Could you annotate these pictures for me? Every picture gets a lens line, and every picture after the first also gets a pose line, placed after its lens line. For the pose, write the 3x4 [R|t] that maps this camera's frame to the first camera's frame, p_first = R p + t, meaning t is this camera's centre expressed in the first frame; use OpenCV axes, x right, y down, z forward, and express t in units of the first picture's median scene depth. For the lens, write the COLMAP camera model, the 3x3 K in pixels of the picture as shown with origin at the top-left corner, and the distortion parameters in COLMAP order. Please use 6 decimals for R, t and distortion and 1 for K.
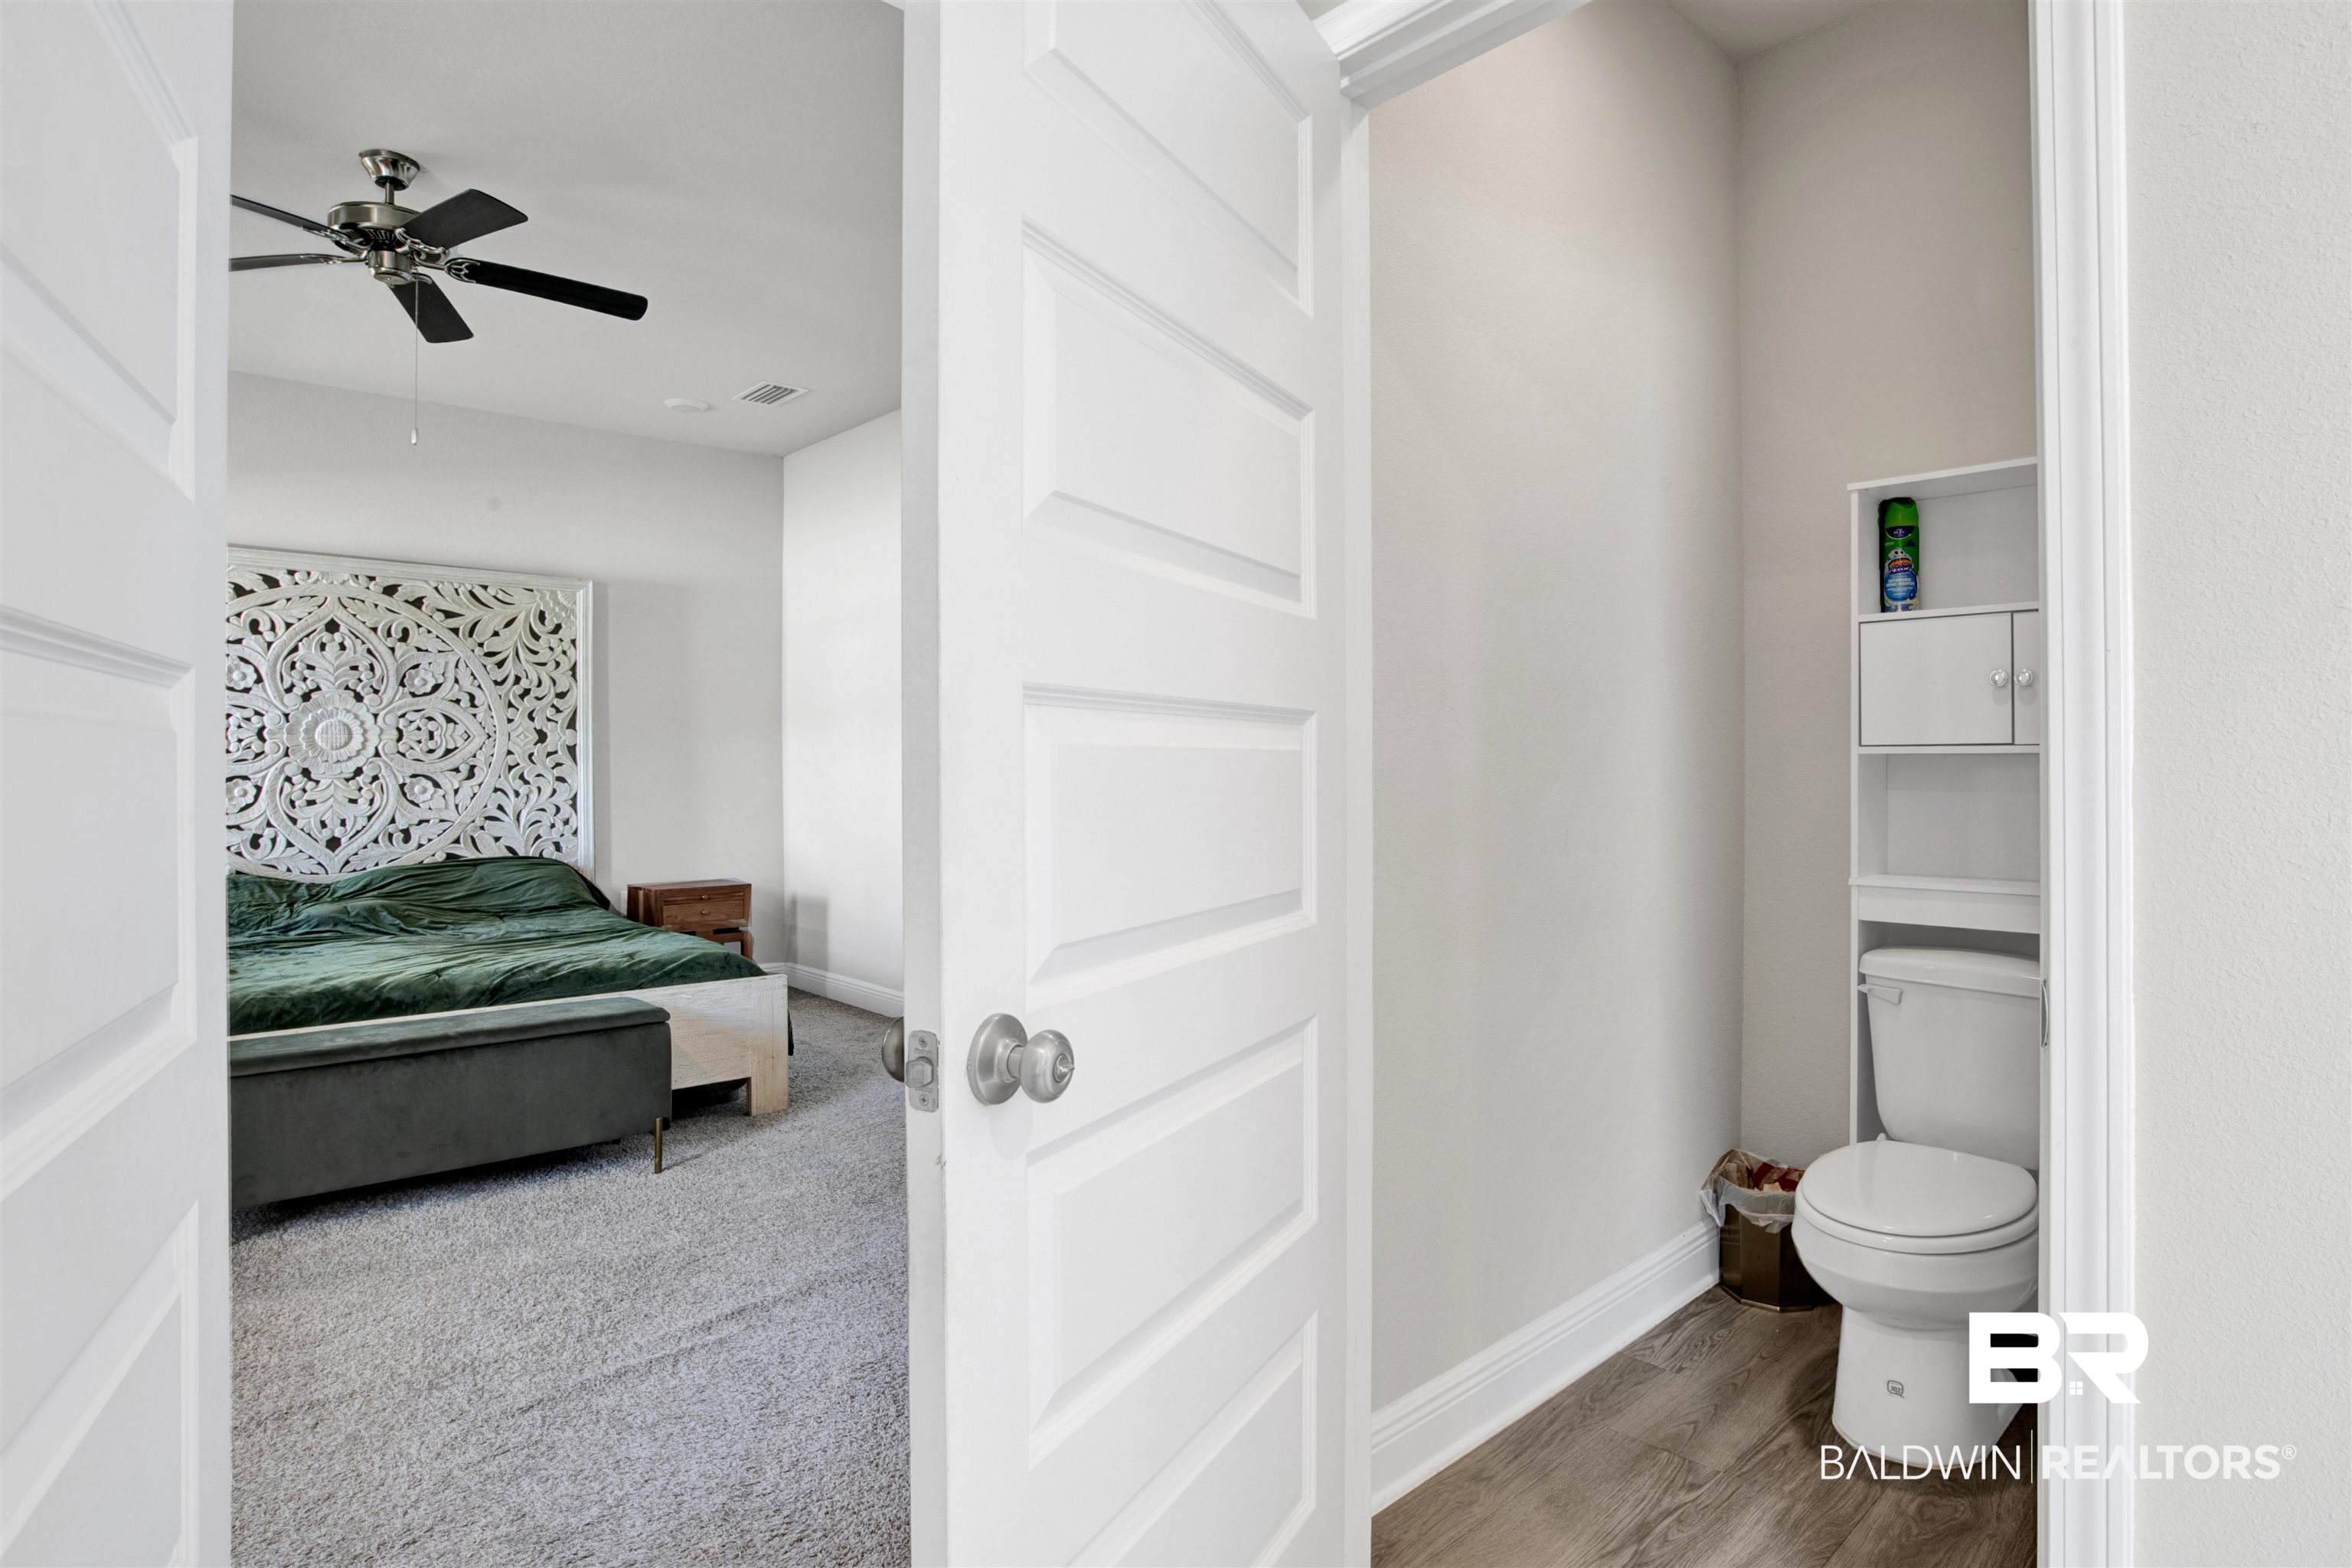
lens RADIAL K [[1239.2, 0, 1185.0], [0, 1239.2, 771.8], [0, 0, 1]] dist [-0.079390, 0.024714]
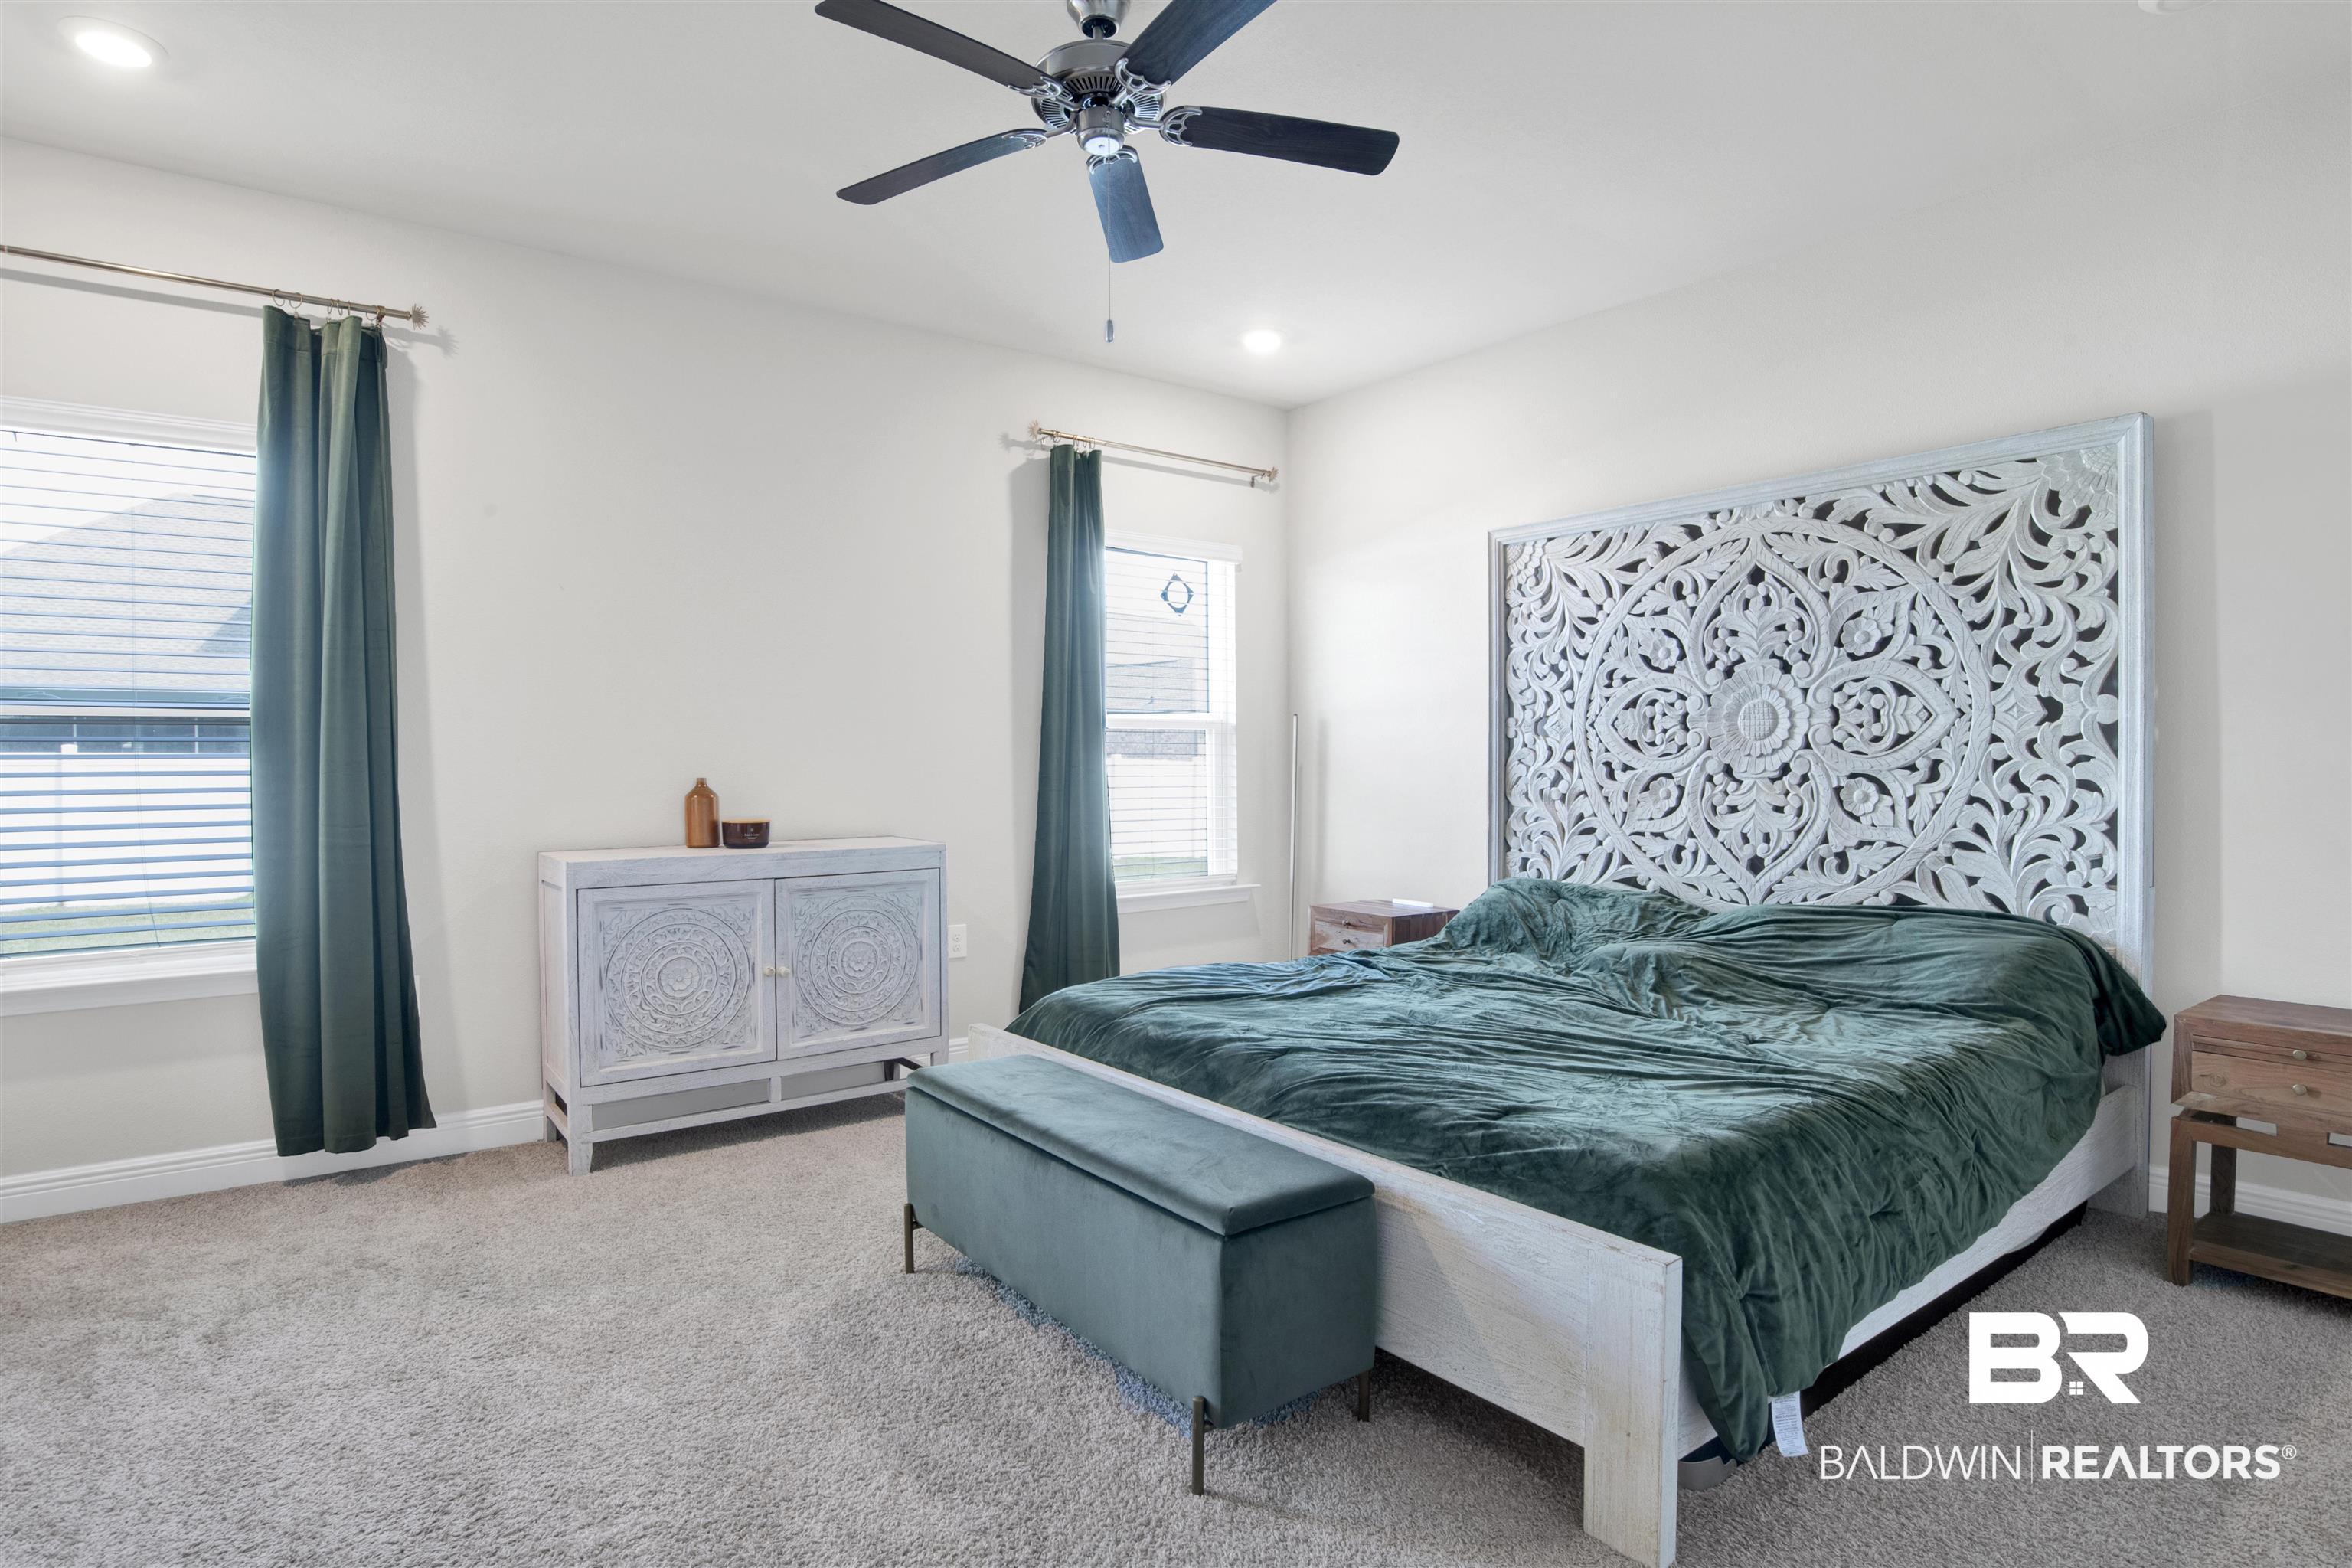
lens RADIAL K [[1239.2, 0, 1185.0], [0, 1239.2, 771.8], [0, 0, 1]] dist [-0.079390, 0.024714]
pose [[-0.106316, 0.009998, -0.994282, 0.082218], [0.000299, 0.999950, 0.010023, -0.005877], [0.994332, 0.000769, -0.106314, 0.694582]]
